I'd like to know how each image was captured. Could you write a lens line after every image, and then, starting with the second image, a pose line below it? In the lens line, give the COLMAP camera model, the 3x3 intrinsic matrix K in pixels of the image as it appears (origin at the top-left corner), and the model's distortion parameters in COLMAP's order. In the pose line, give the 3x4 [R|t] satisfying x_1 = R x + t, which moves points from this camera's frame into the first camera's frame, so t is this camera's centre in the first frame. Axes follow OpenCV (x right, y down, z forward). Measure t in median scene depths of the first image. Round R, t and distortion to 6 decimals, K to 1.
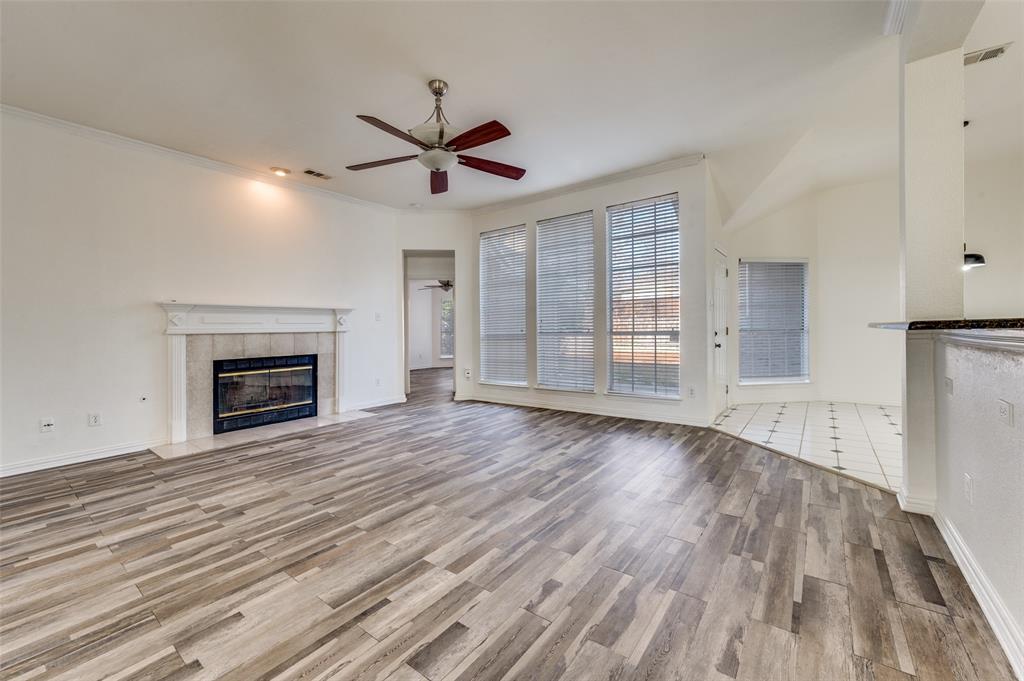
lens RADIAL K [[412.0, 0, 512.0], [0, 412.0, 340.5], [0, 0, 1]] dist [0.002706, 0.000448]
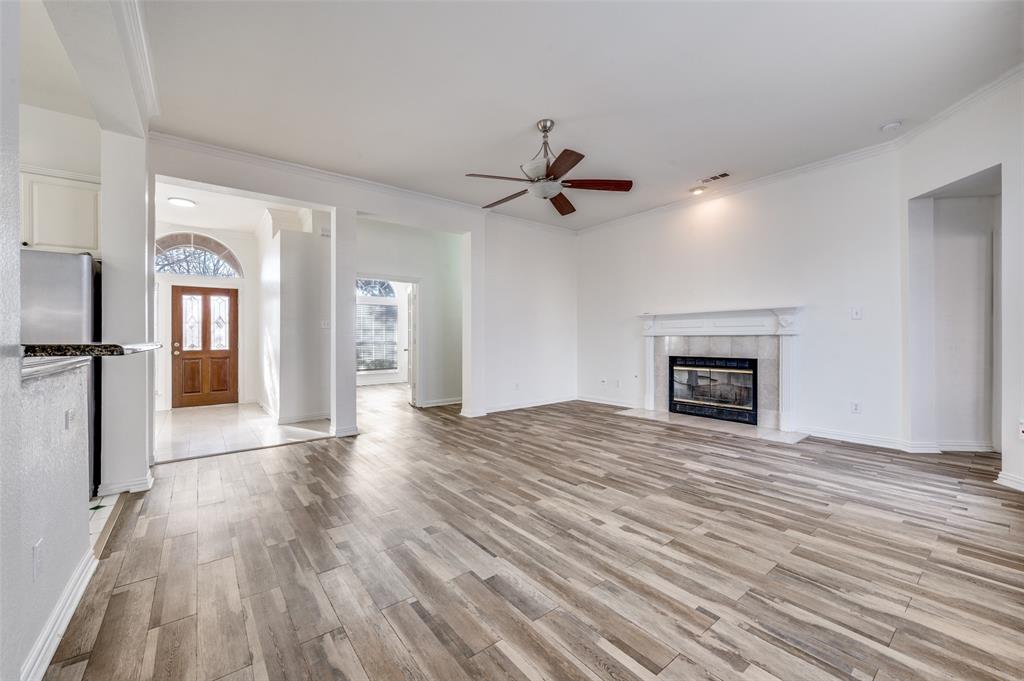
lens RADIAL K [[403.5, 0, 512.0], [0, 403.5, 340.5], [0, 0, 1]] dist [-0.003479, 0.000405]
pose [[-0.260128, 0.028149, -0.965164, 0.821629], [-0.012021, 0.999403, 0.032387, -0.046972], [0.965499, 0.020027, -0.259634, 1.060464]]
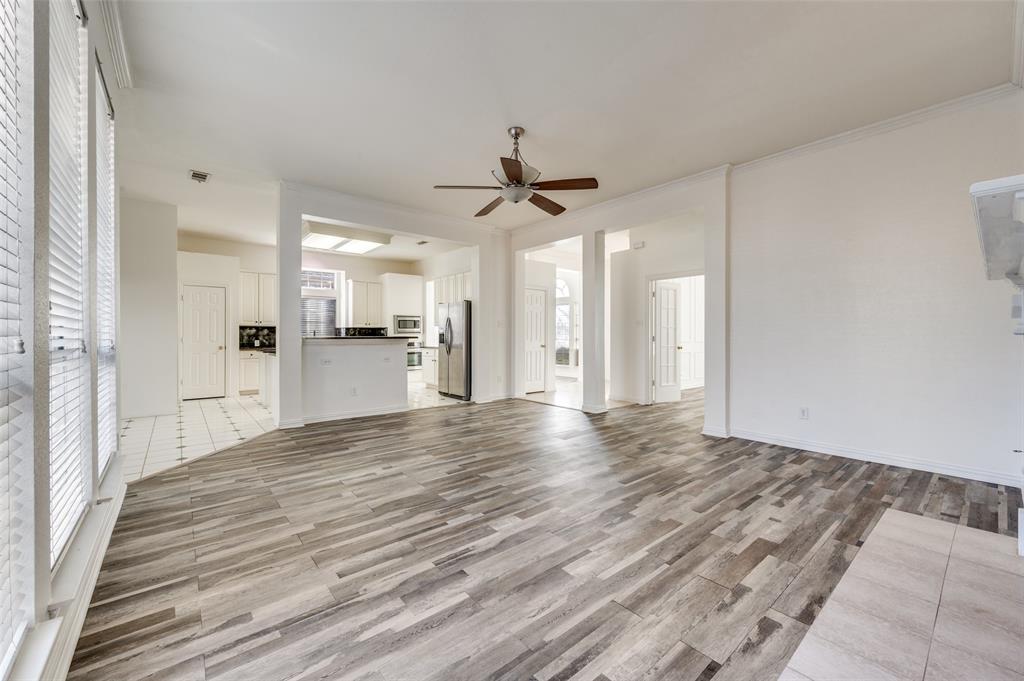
lens RADIAL K [[403.5, 0, 512.0], [0, 403.5, 340.5], [0, 0, 1]] dist [-0.003479, 0.000405]
pose [[-0.973588, 0.019334, 0.227492, -0.388222], [0.027780, 0.999036, 0.033984, -0.046416], [-0.226616, 0.039406, -0.973187, 1.888266]]
